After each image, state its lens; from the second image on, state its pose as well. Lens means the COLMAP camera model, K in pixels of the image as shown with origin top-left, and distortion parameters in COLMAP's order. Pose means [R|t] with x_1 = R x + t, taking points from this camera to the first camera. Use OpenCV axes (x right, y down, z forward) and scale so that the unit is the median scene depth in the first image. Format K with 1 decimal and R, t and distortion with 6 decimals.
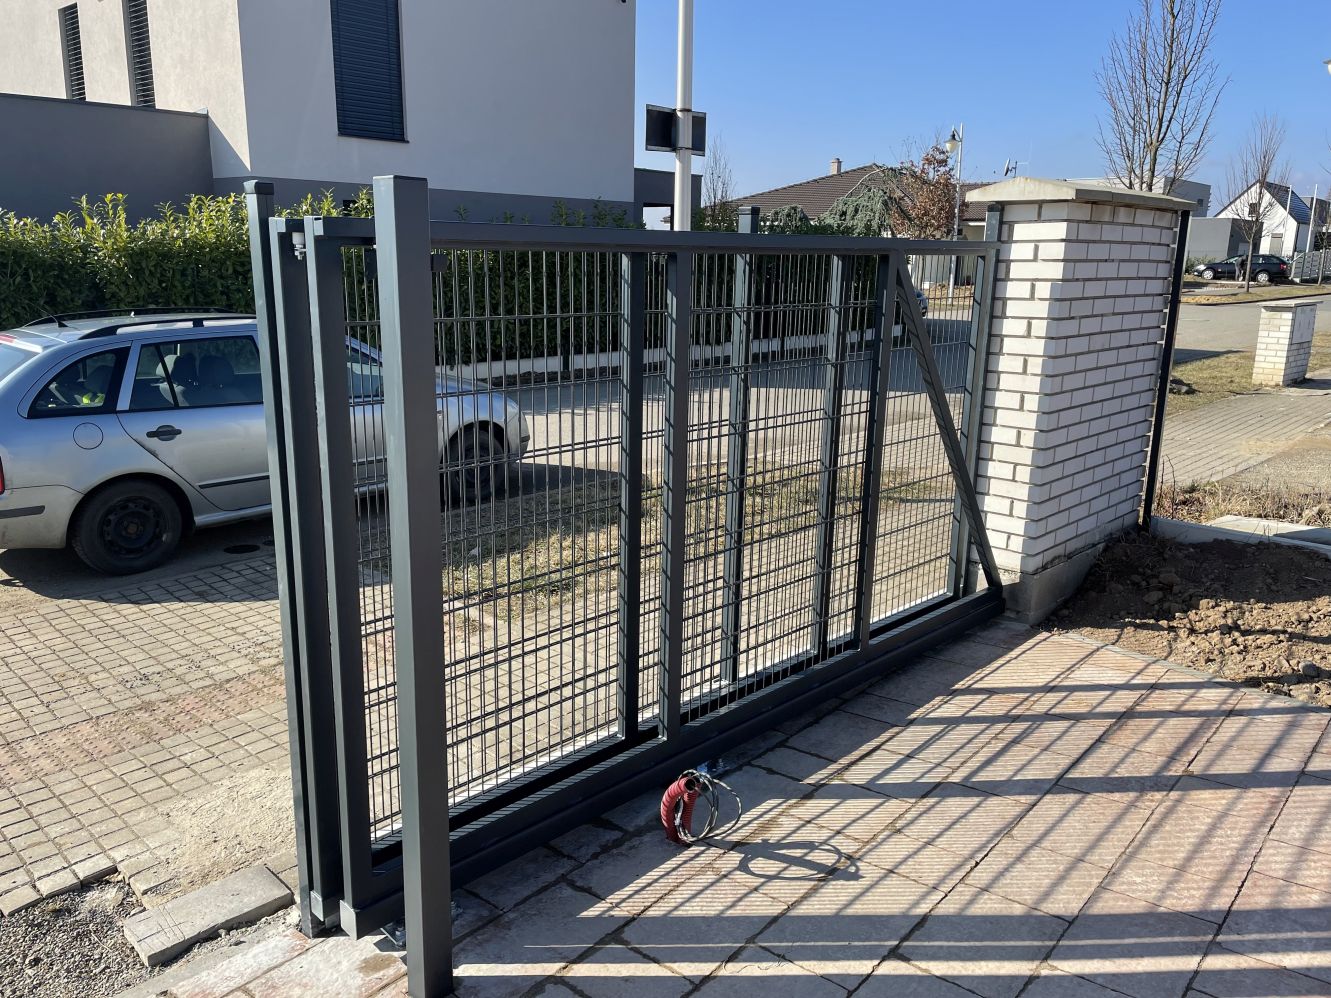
lens RADIAL K [[999.3, 0, 665.5], [0, 999.3, 499.0], [0, 0, 1]] dist [0.083639, -0.103092]
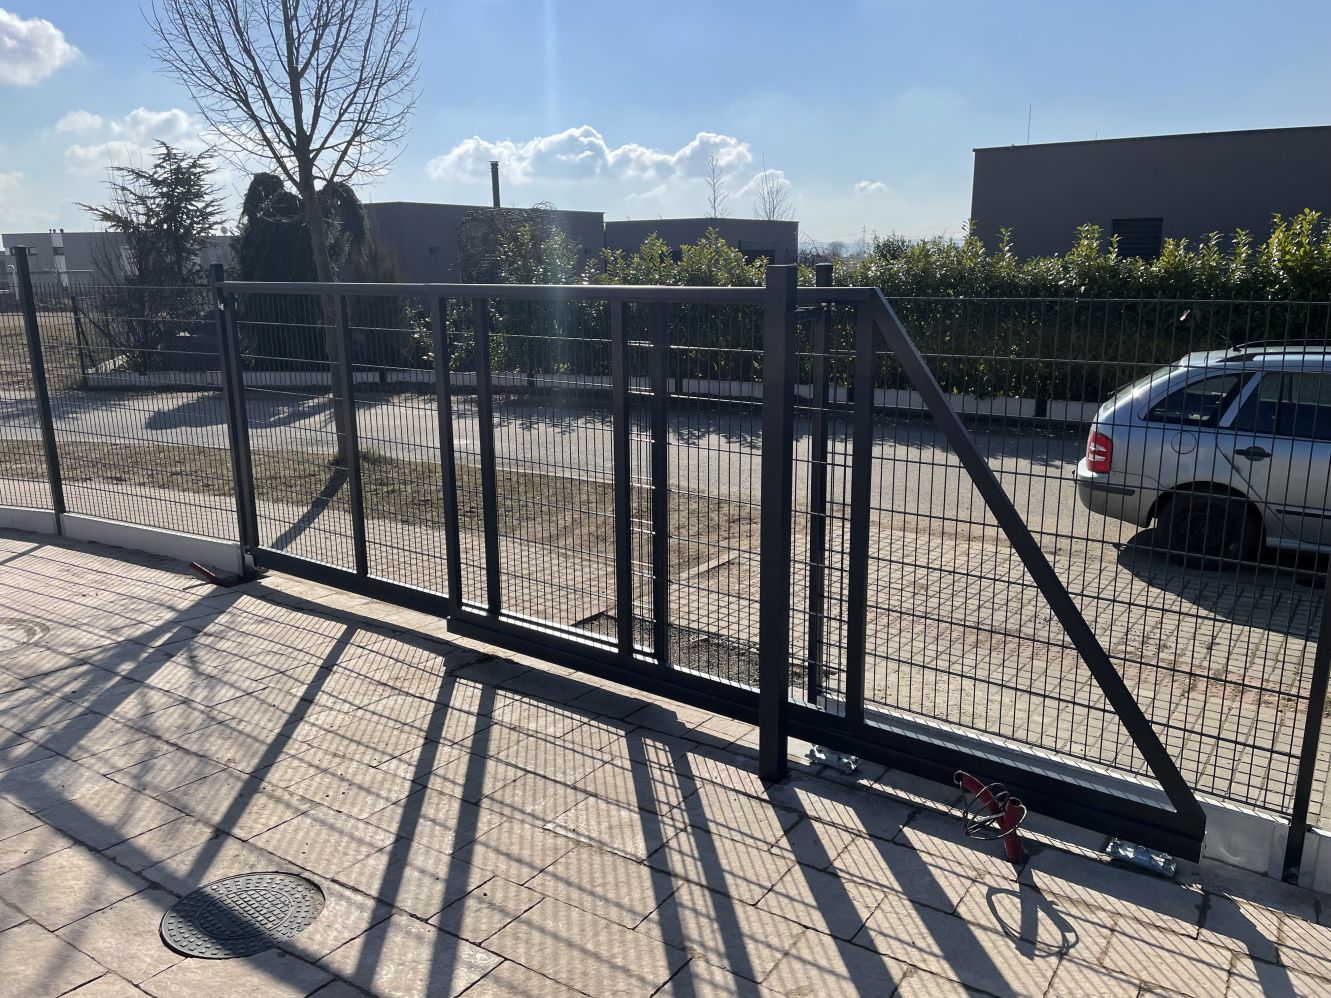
lens RADIAL K [[999.3, 0, 665.5], [0, 999.3, 499.0], [0, 0, 1]] dist [0.083639, -0.103092]
pose [[0.143957, 0.206954, -0.967702, 0.493149], [-0.222623, 0.959593, 0.172103, -0.066619], [0.964217, 0.190658, 0.184213, 0.202336]]
